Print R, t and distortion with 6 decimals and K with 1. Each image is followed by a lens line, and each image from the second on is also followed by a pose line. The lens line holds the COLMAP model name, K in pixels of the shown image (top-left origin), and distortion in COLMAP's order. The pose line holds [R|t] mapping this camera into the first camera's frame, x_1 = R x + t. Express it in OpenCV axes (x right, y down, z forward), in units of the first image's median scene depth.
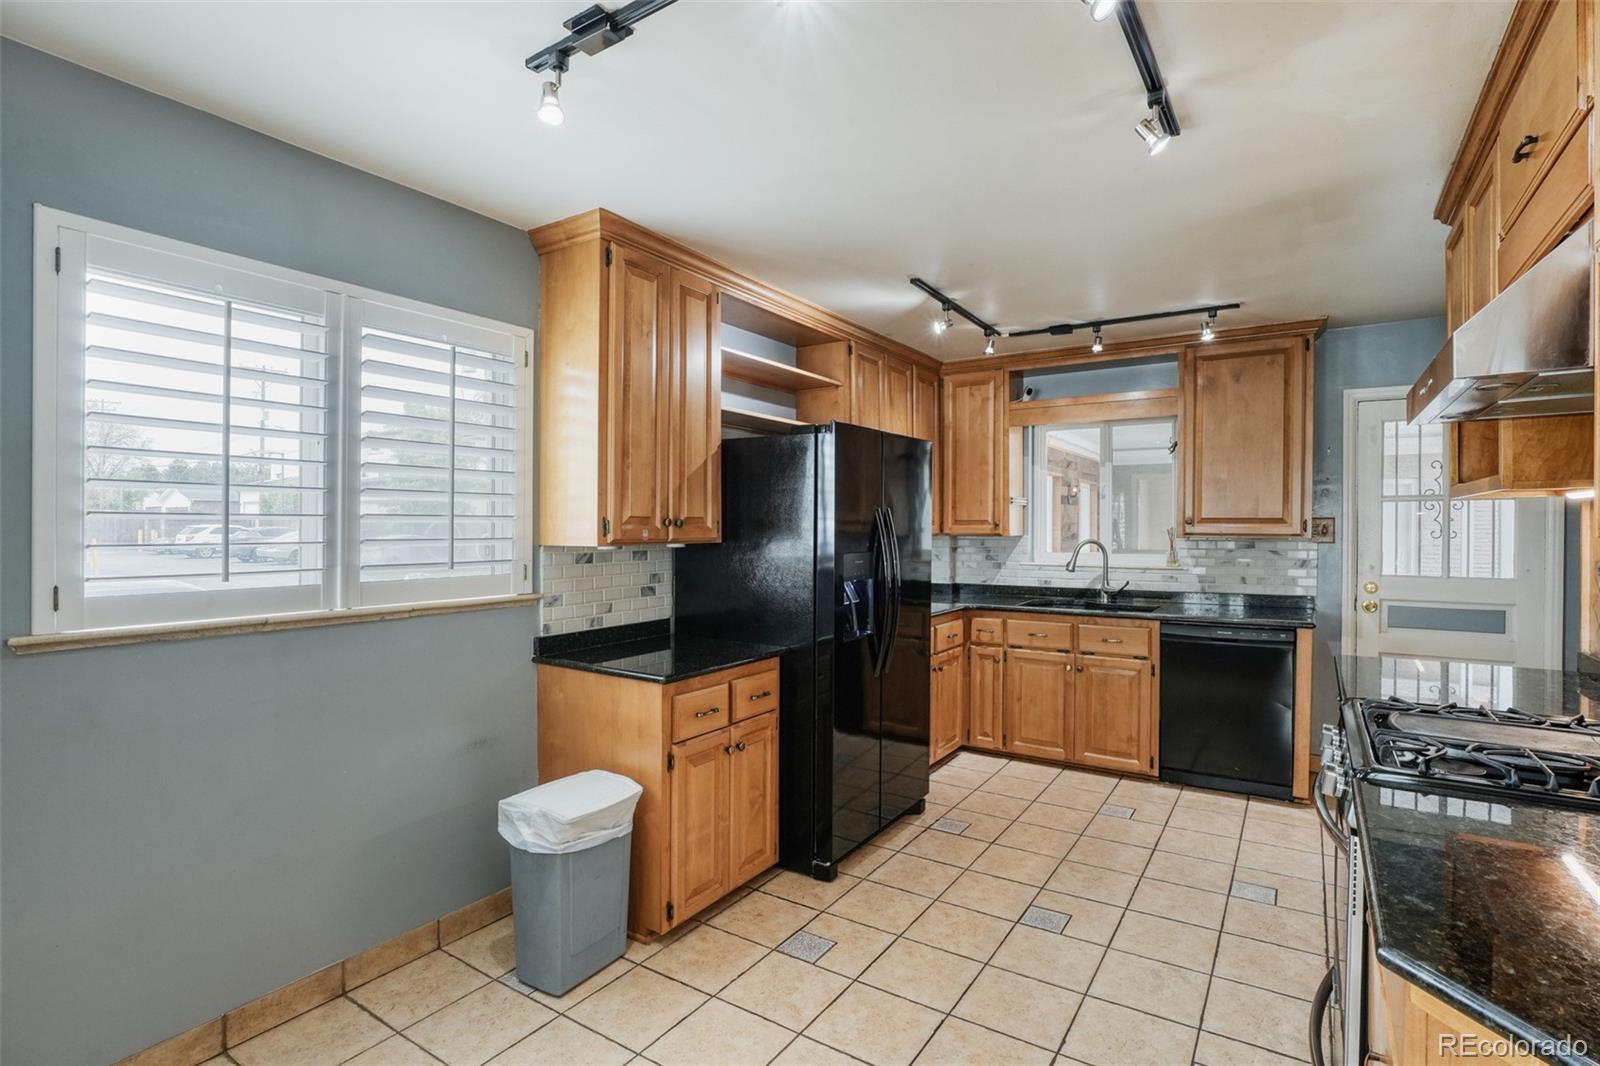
lens RADIAL K [[771.8, 0, 806.1], [0, 771.8, 534.6], [0, 0, 1]] dist [-0.021562, 0.000292]
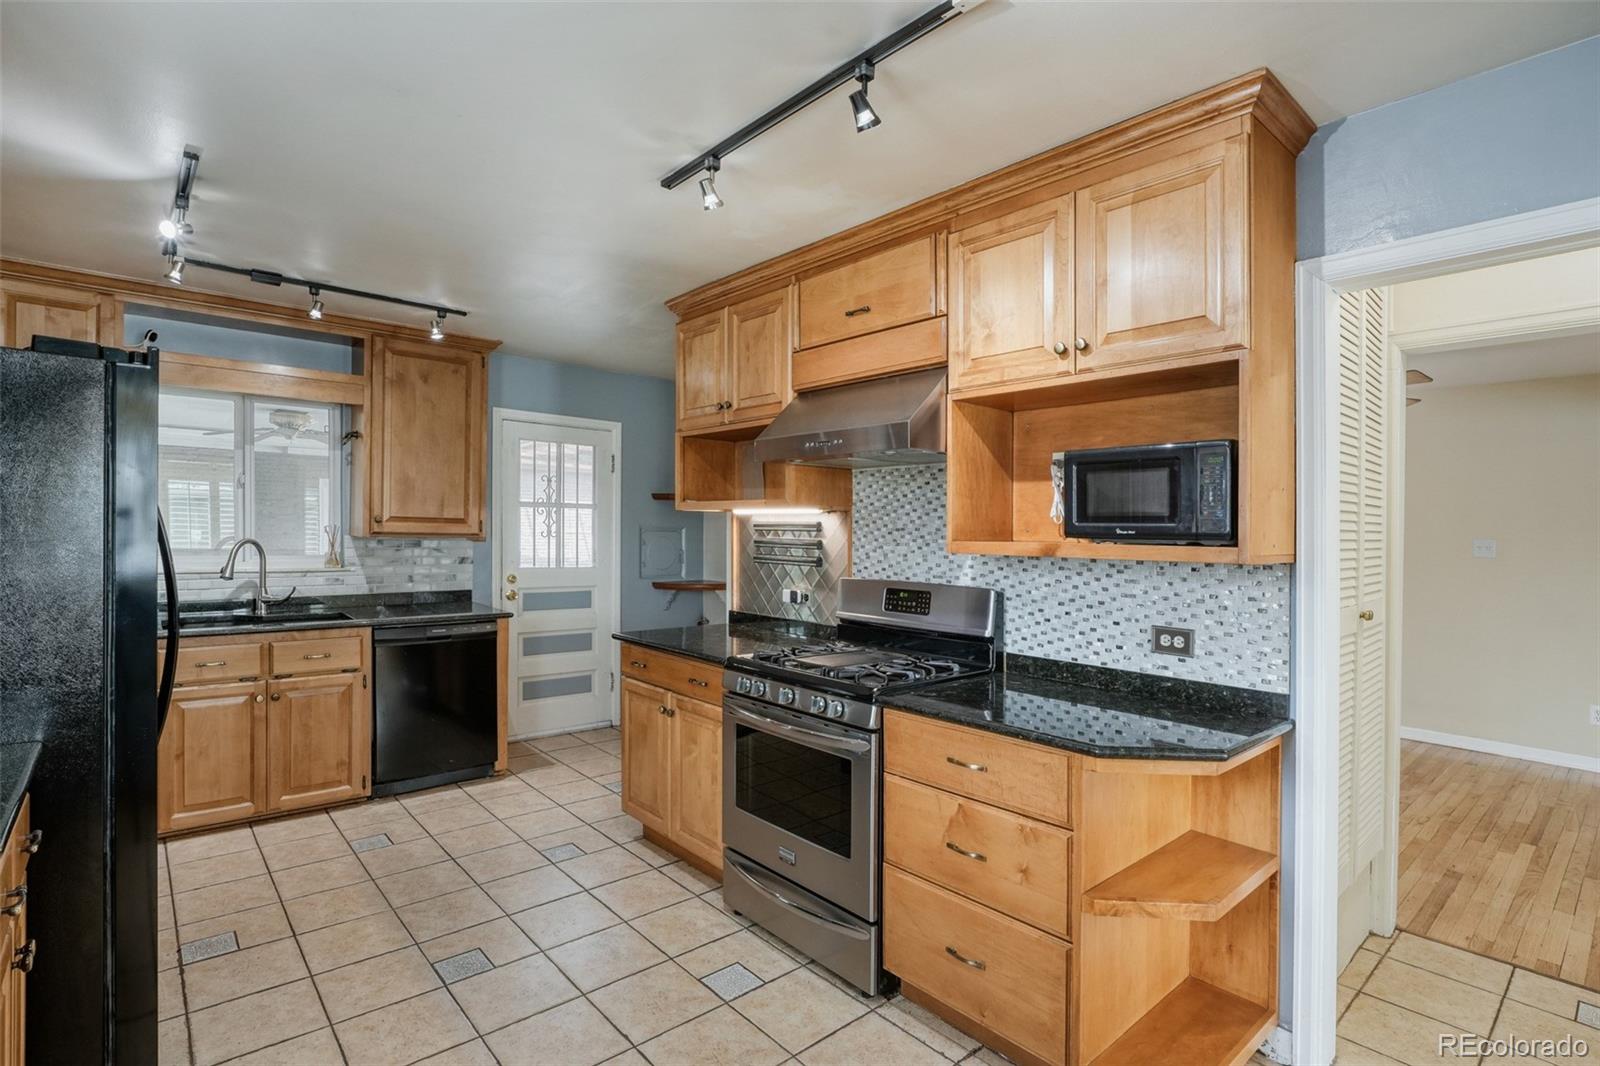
lens RADIAL K [[771.8, 0, 806.1], [0, 771.8, 534.6], [0, 0, 1]] dist [-0.021562, 0.000292]
pose [[0.265270, 0.001412, 0.964173, -0.287777], [-0.007604, 0.999971, 0.000628, -0.003365], [-0.964144, -0.007498, 0.265273, 0.248441]]
